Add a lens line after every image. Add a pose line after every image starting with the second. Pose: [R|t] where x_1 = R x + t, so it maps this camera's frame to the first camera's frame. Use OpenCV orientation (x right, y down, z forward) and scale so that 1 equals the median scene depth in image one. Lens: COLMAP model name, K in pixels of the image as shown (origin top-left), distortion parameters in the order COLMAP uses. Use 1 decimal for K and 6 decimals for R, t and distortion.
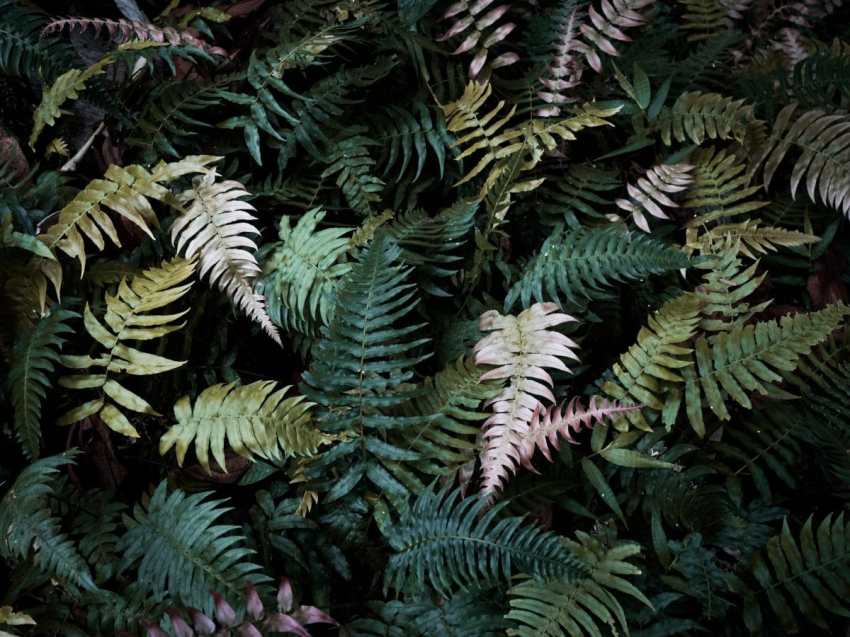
lens RADIAL K [[902.7, 0, 404.2], [0, 902.7, 318.2], [0, 0, 1]] dist [0.004069, -0.013398]
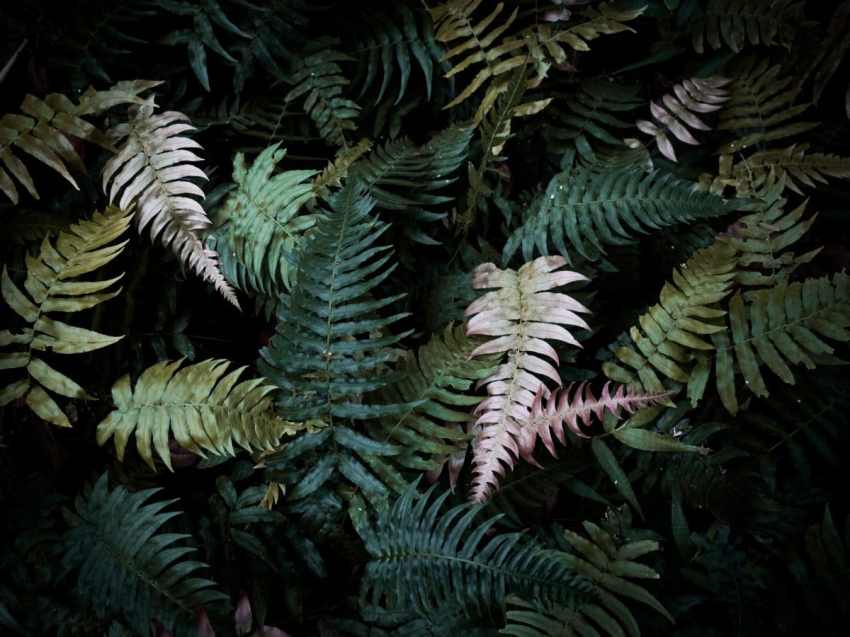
lens RADIAL K [[902.7, 0, 404.2], [0, 902.7, 318.2], [0, 0, 1]] dist [0.004069, -0.013398]
pose [[0.999849, -0.012190, -0.012380, 0.030510], [0.013678, 0.991647, 0.128251, -0.070839], [0.010713, -0.128401, 0.991664, 0.162543]]
